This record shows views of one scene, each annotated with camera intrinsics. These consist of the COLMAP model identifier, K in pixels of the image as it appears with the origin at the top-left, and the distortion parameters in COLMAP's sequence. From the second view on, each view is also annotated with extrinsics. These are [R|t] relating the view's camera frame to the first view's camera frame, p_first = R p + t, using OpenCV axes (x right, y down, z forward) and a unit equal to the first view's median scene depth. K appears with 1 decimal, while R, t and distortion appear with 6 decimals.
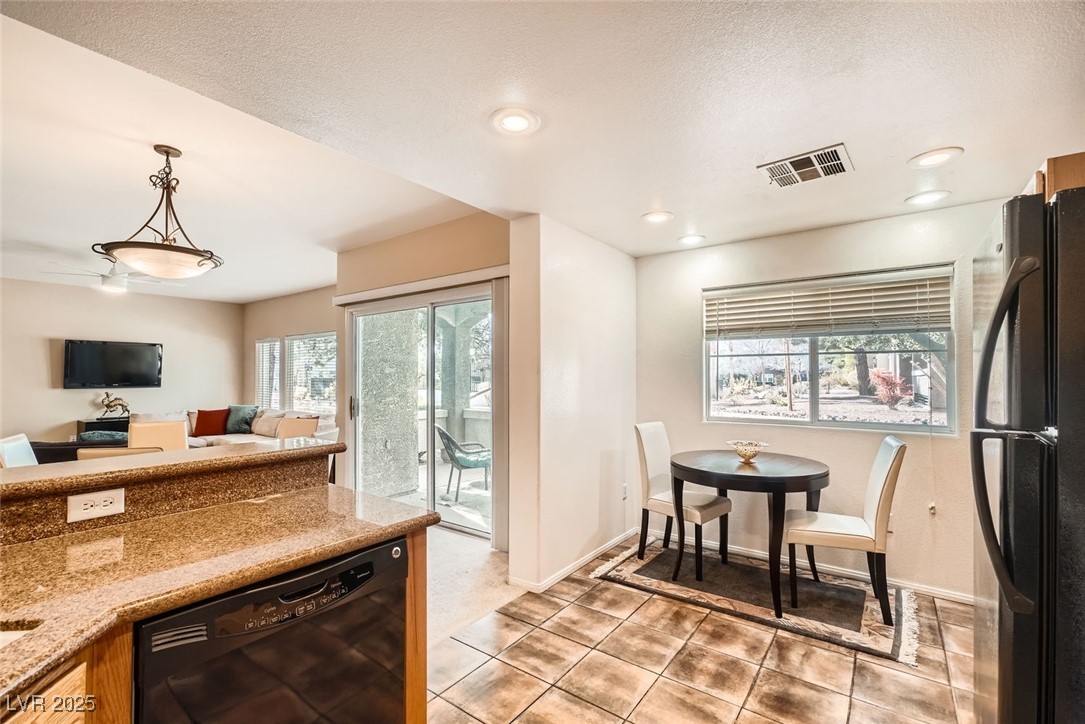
lens RADIAL K [[479.9, 0, 539.8], [0, 479.9, 363.9], [0, 0, 1]] dist [-0.000770, 0.000153]
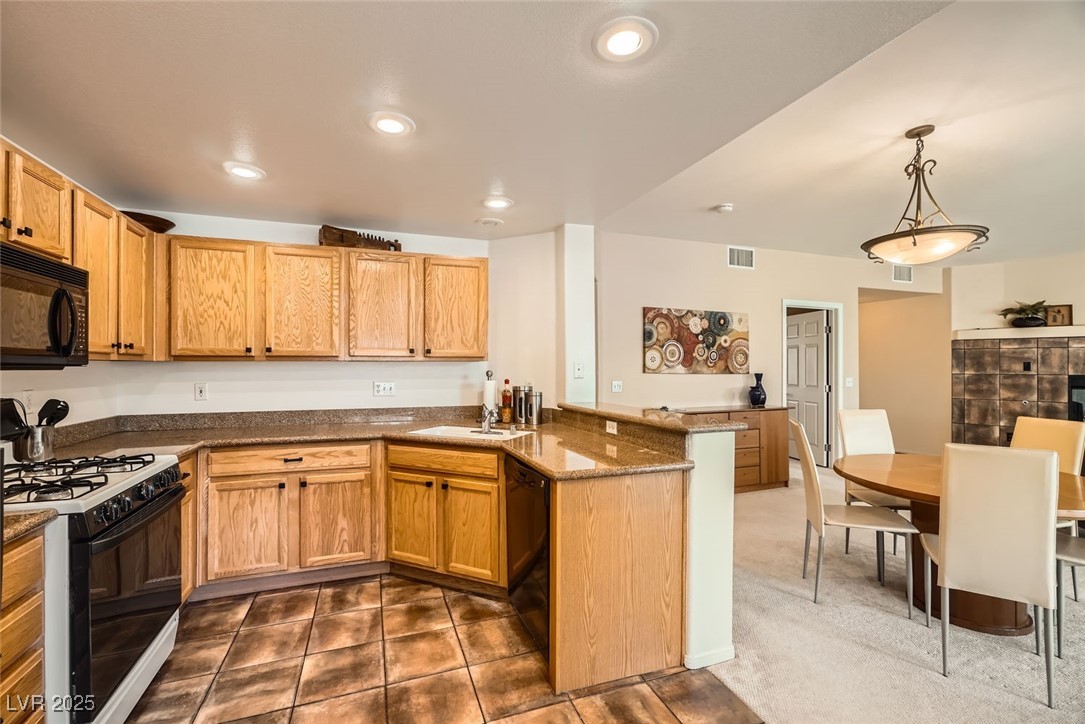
lens RADIAL K [[484.2, 0, 544.3], [0, 484.2, 362.9], [0, 0, 1]] dist [0.014494, 0.000493]
pose [[-0.524063, -0.001355, -0.851678, 0.201834], [0.026126, 0.999503, -0.017666, 0.008333], [0.851278, -0.031509, -0.523767, 0.367954]]
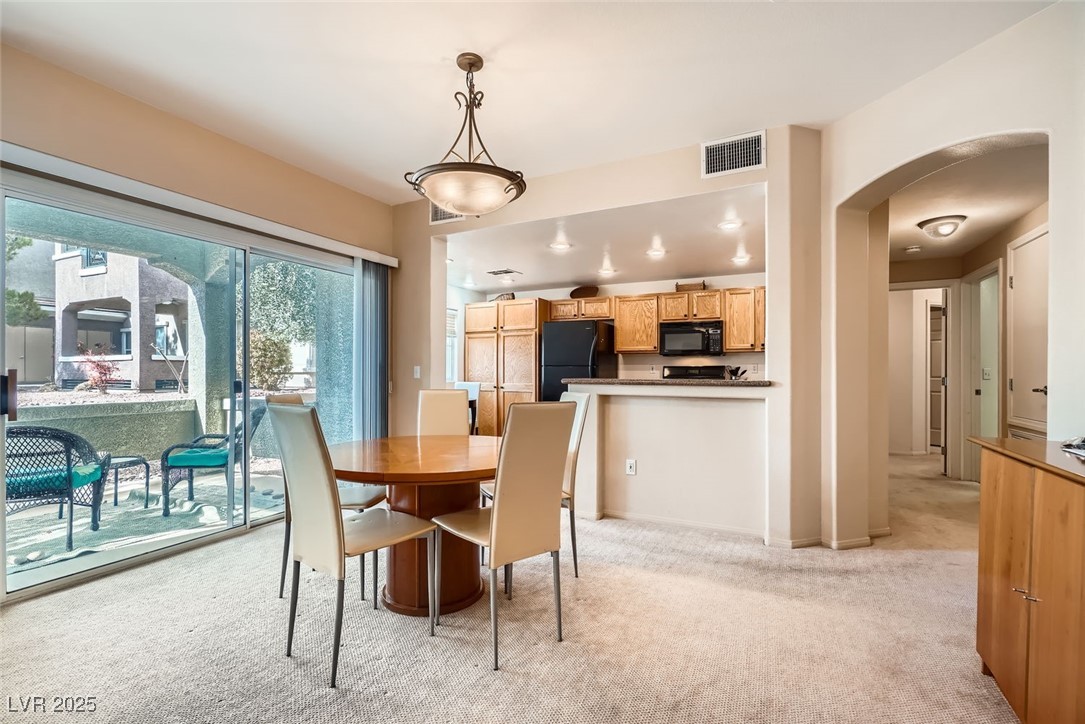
lens RADIAL K [[477.1, 0, 539.9], [0, 477.1, 365.8], [0, 0, 1]] dist [-0.021830, 0.012764]
pose [[-0.178201, 0.012748, 0.983912, -0.685558], [-0.026740, 0.999484, -0.017793, 0.041894], [-0.983631, -0.029480, -0.177768, 0.430184]]
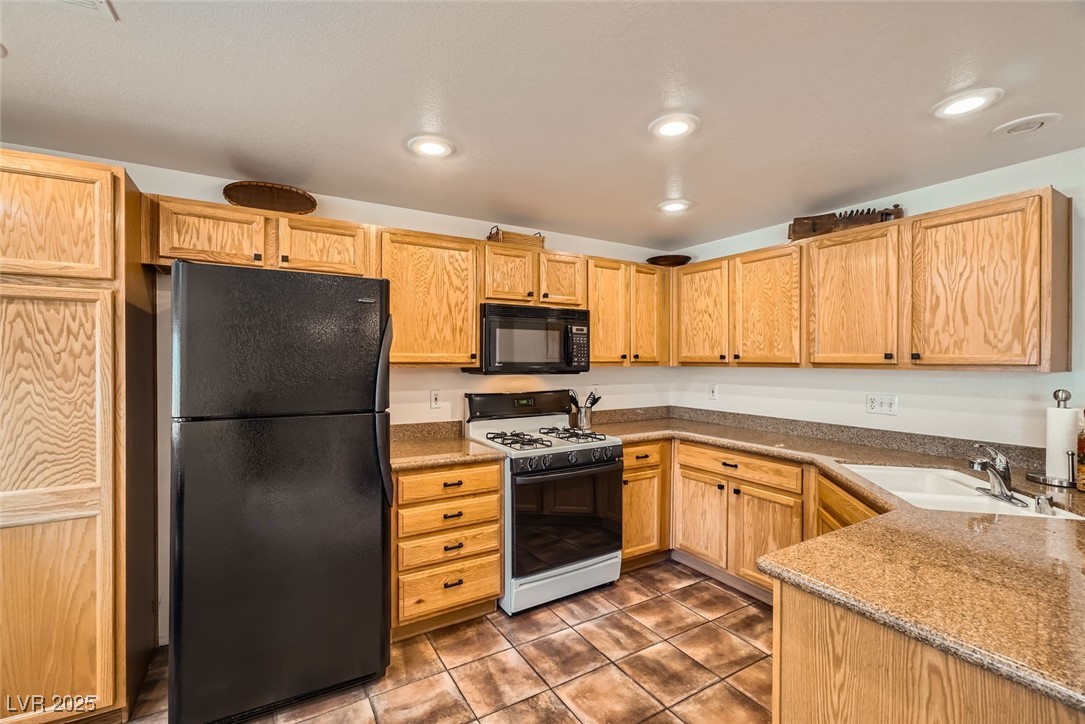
lens RADIAL K [[487.2, 0, 529.1], [0, 487.2, 358.3], [0, 0, 1]] dist [0.001703, 0.000392]
pose [[-0.925895, -0.000266, 0.377781, -0.042408], [-0.010483, 0.999633, -0.024988, -0.002918], [-0.377636, -0.027097, -0.925558, 0.430378]]
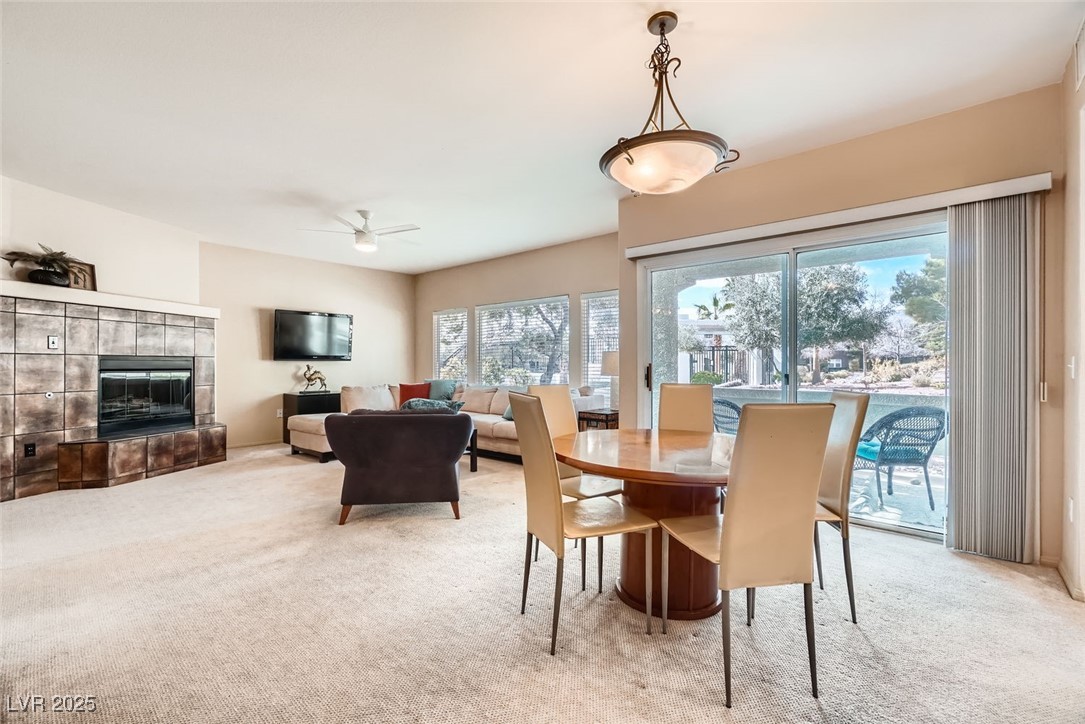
lens RADIAL K [[479.9, 0, 539.8], [0, 479.9, 363.9], [0, 0, 1]] dist [-0.000770, 0.000153]
pose [[0.996647, 0.003985, -0.081719, -0.384069], [-0.001807, 0.999641, 0.026717, 0.032560], [0.081796, -0.026480, 0.996297, 0.090060]]
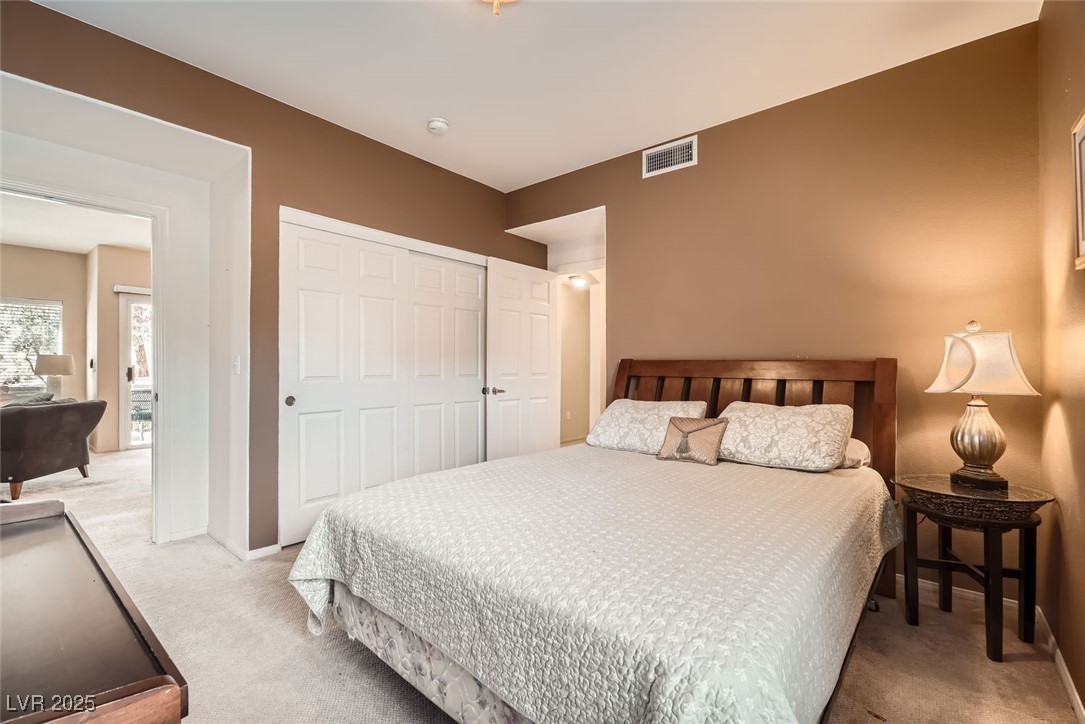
lens RADIAL K [[479.9, 0, 539.8], [0, 479.9, 363.9], [0, 0, 1]] dist [-0.000770, 0.000153]
pose [[0.057951, 0.010368, 0.998266, -1.186406], [-0.026644, 0.999606, -0.008835, 0.031344], [-0.997964, -0.026086, 0.058205, -0.118640]]
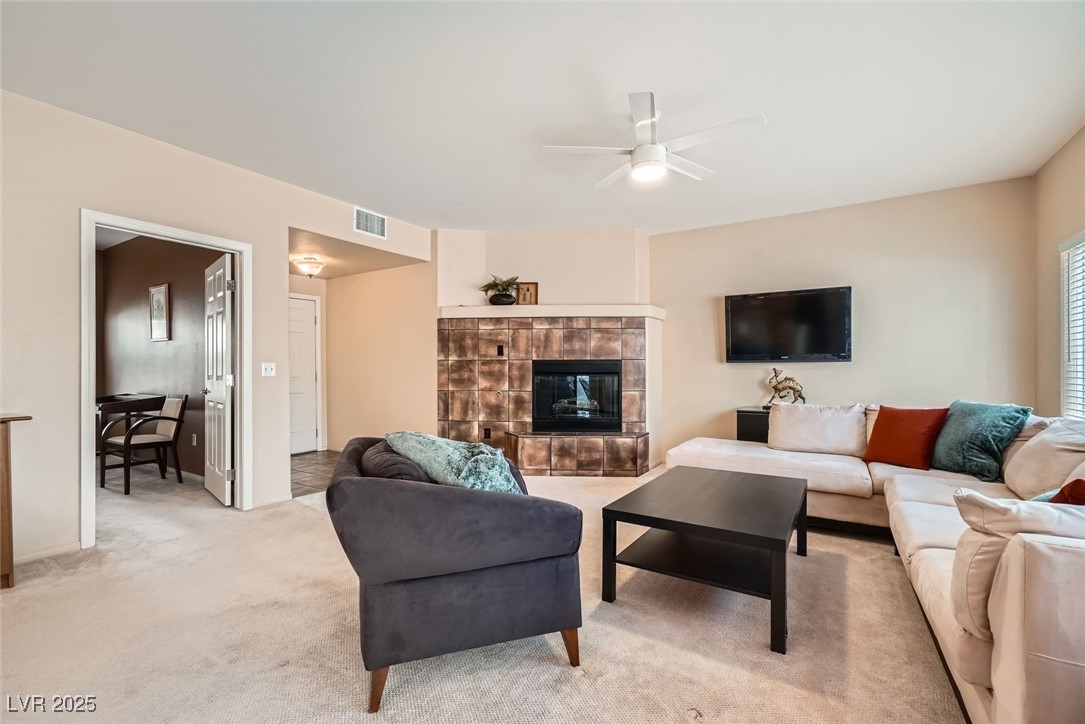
lens RADIAL K [[492.3, 0, 533.9], [0, 492.3, 367.4], [0, 0, 1]] dist [-0.001430, 0.000183]
pose [[0.075737, 0.004164, -0.997119, -0.261352], [0.028906, 0.999562, 0.006370, 0.046291], [0.996709, -0.029306, 0.075583, 0.650170]]
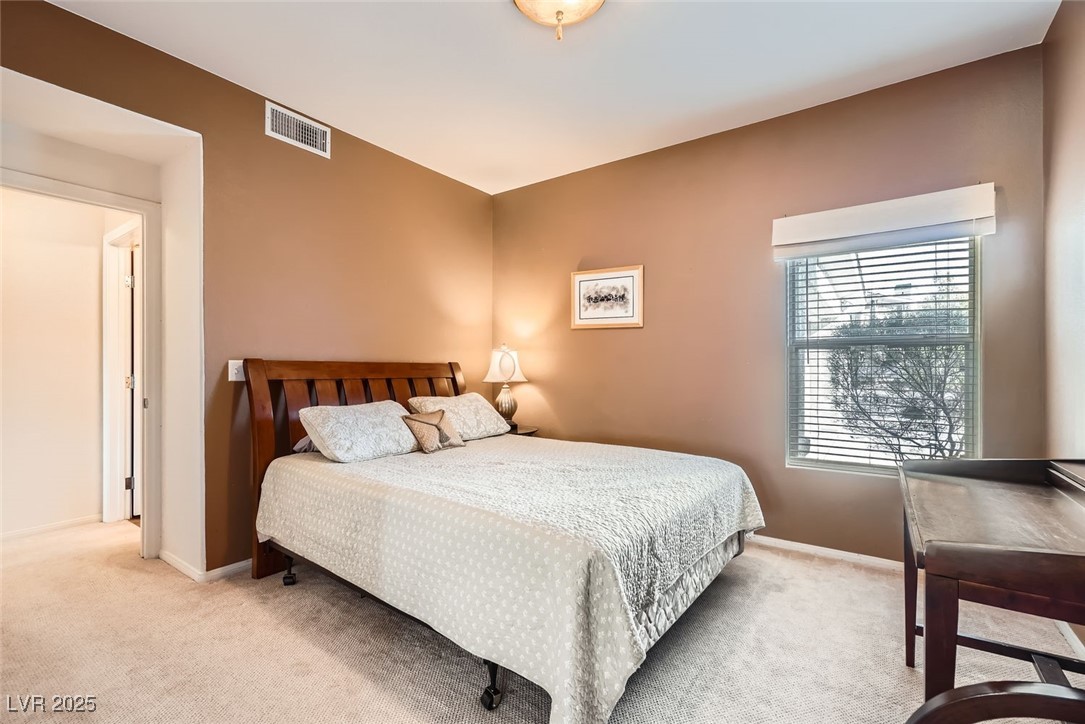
lens RADIAL K [[472.7, 0, 542.5], [0, 472.7, 362.0], [0, 0, 1]] dist [-0.021215, 0.023980]
pose [[-0.999994, 0.002298, -0.002763, -0.905727], [0.002390, 0.999431, -0.033653, 0.035969], [0.002684, -0.033659, -0.999430, 0.206353]]
